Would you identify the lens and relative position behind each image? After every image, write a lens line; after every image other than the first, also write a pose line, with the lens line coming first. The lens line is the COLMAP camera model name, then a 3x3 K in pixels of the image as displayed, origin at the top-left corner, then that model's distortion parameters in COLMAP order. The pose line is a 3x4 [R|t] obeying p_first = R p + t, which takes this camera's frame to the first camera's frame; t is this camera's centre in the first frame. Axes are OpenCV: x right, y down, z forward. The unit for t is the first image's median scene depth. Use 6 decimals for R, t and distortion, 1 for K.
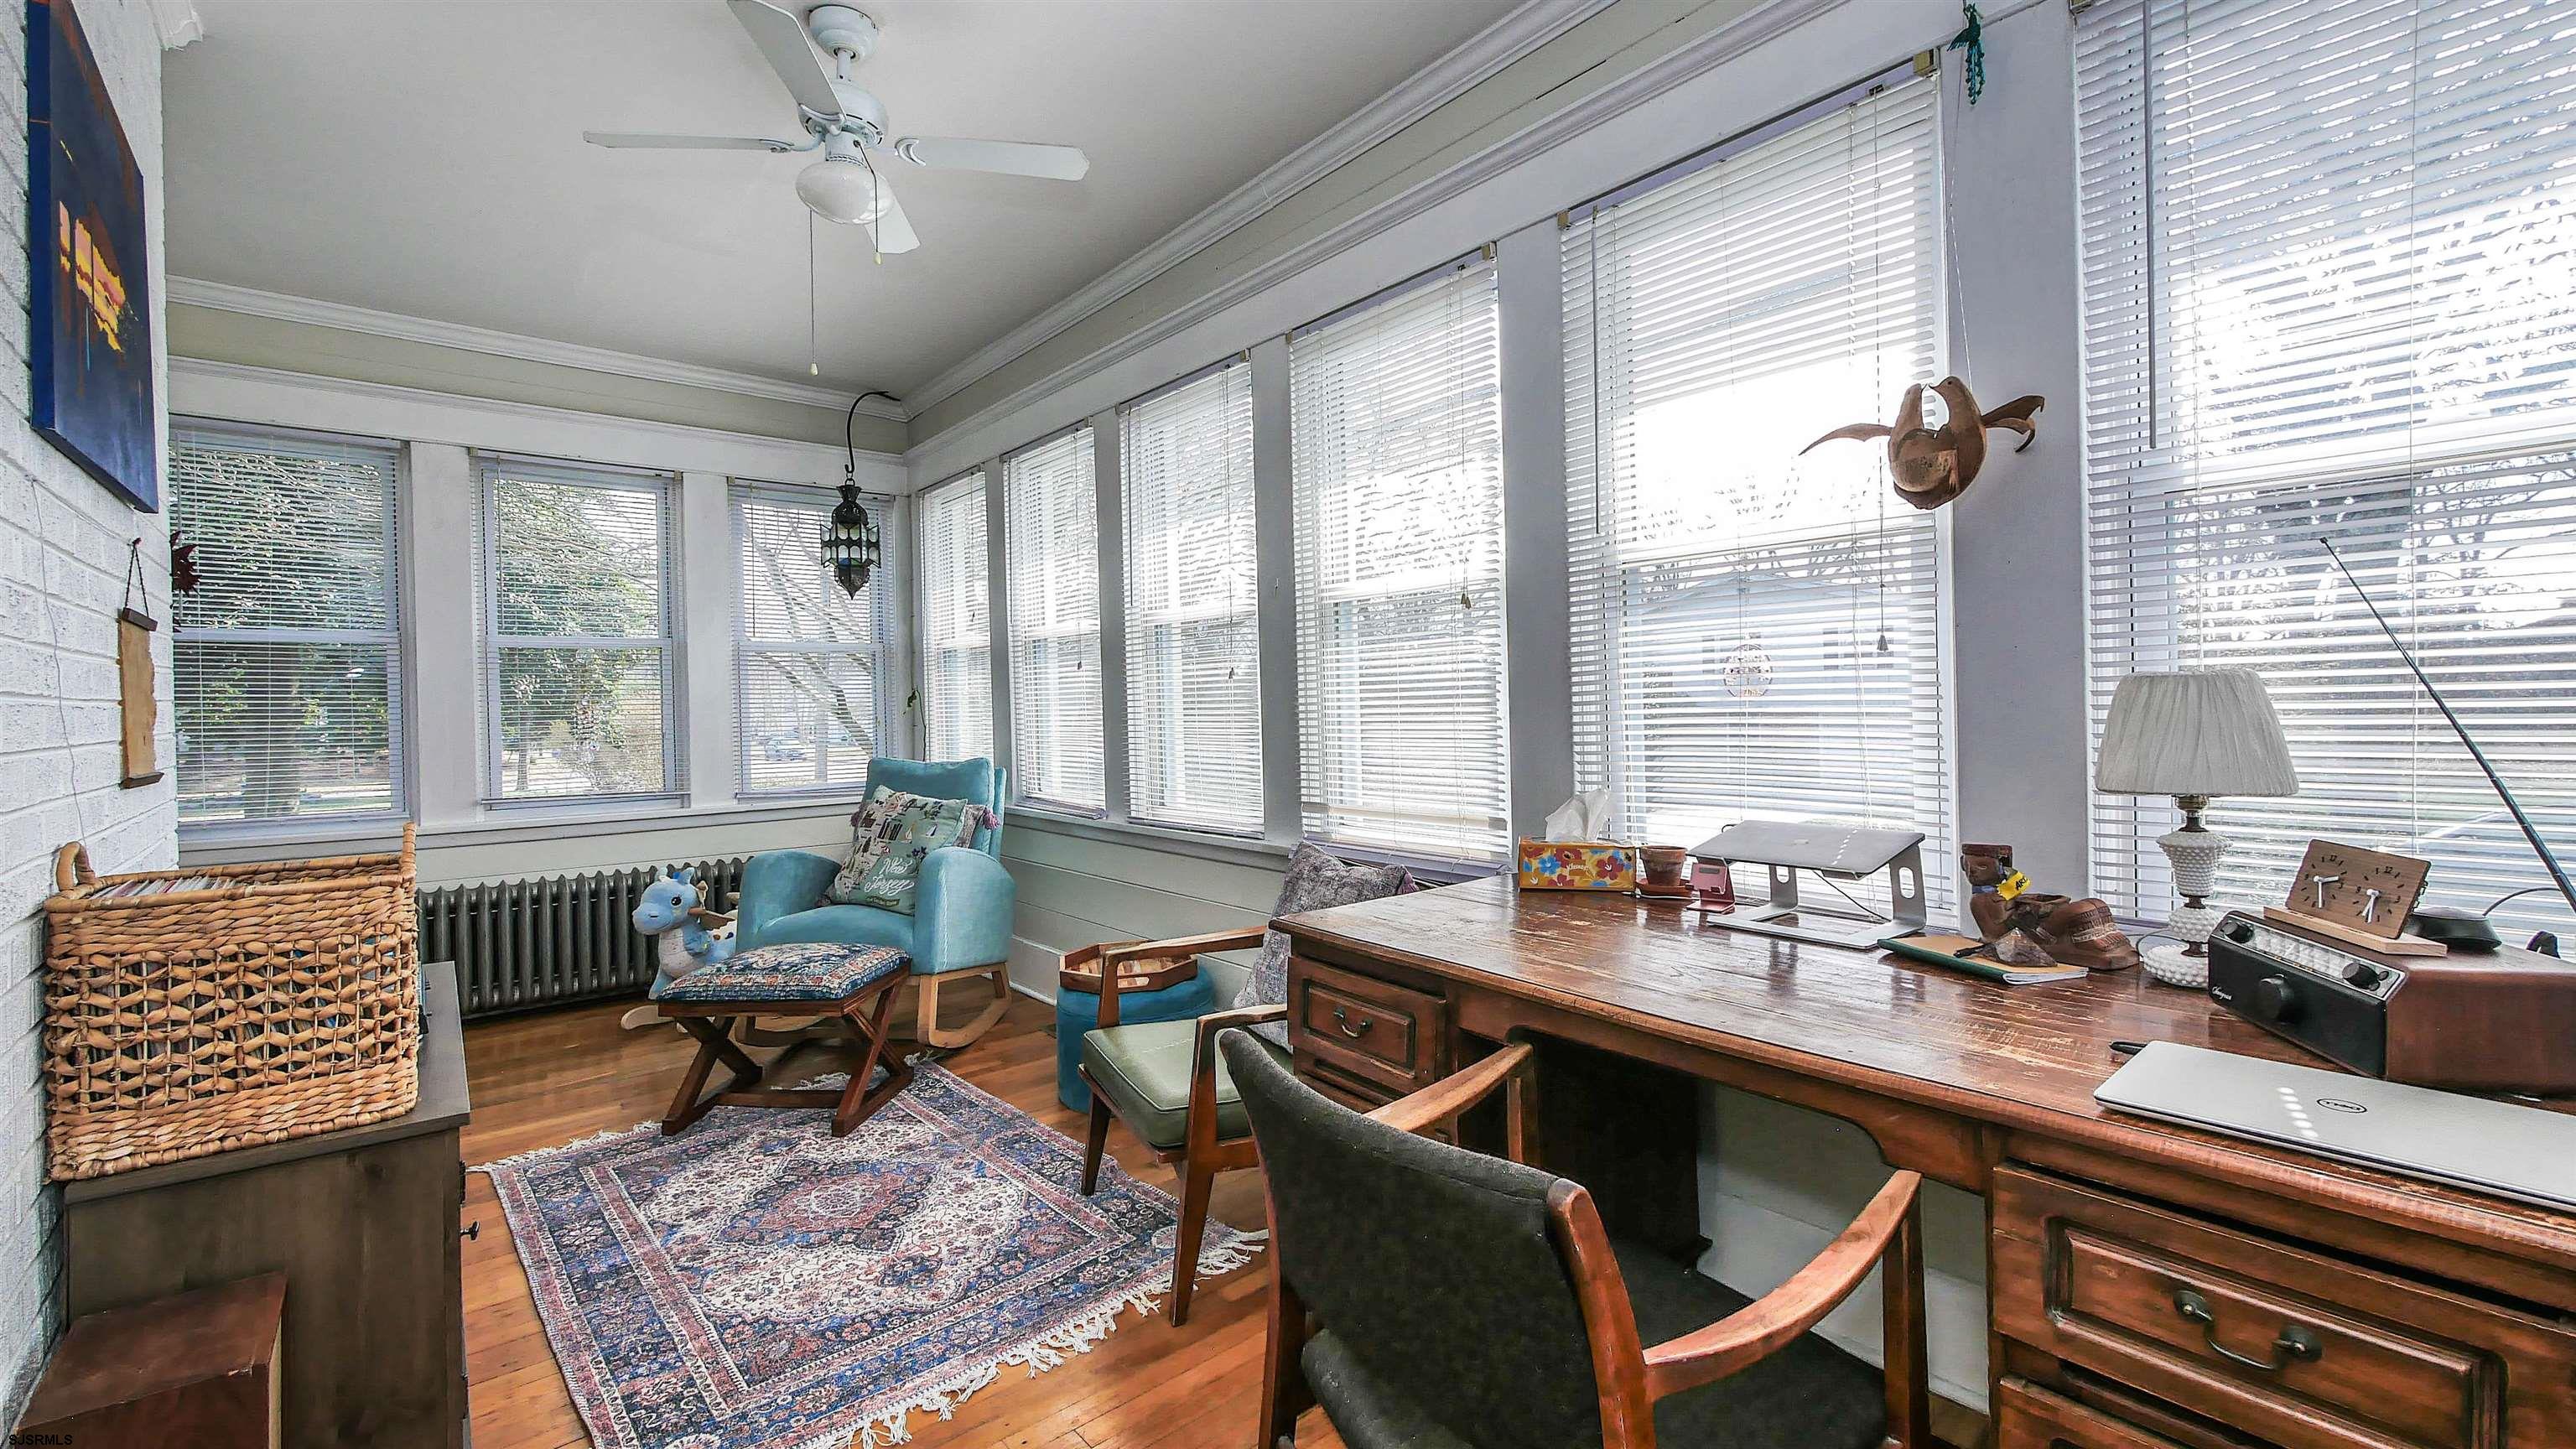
lens RADIAL K [[1083.1, 0, 1279.7], [0, 1083.1, 717.7], [0, 0, 1]] dist [0.000058, 0.000075]
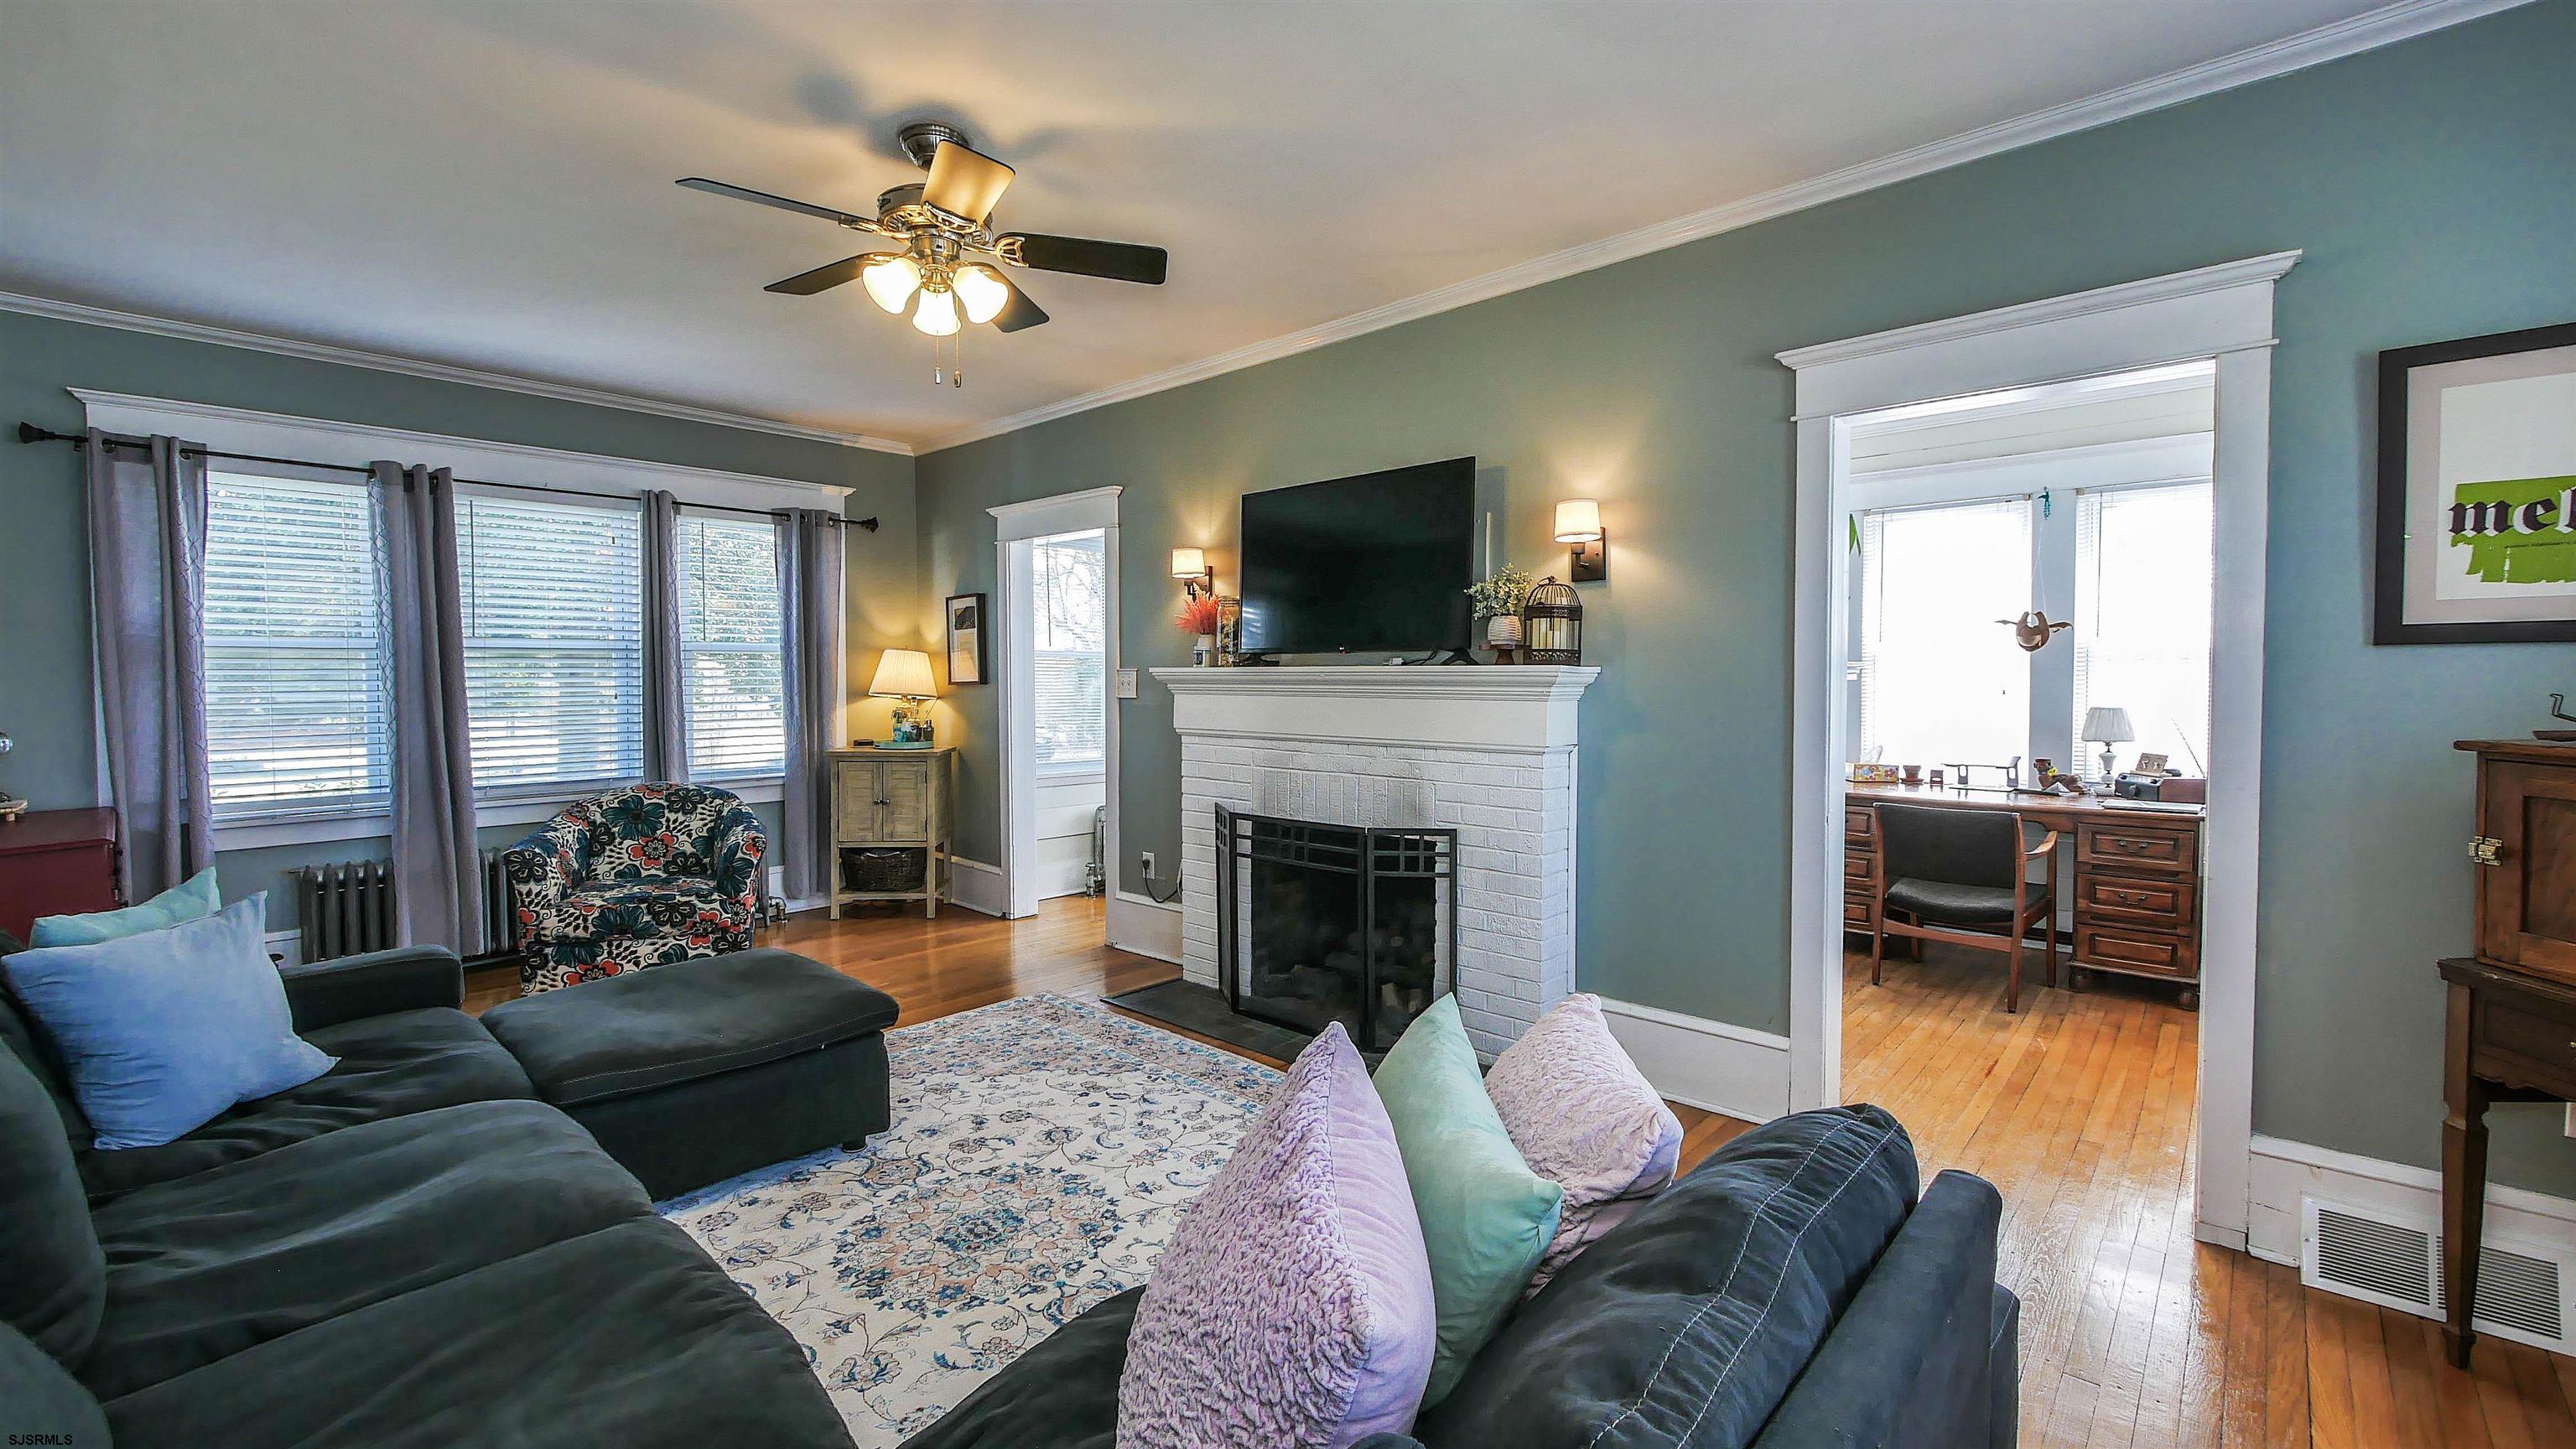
lens RADIAL K [[1090.5, 0, 1294.5], [0, 1090.5, 727.9], [0, 0, 1]] dist [-0.001449, -0.000002]
pose [[0.988450, 0.005460, 0.151450, -2.137500], [-0.011073, 0.999282, 0.036241, -0.069067], [-0.151144, -0.037499, 0.987800, -1.939993]]
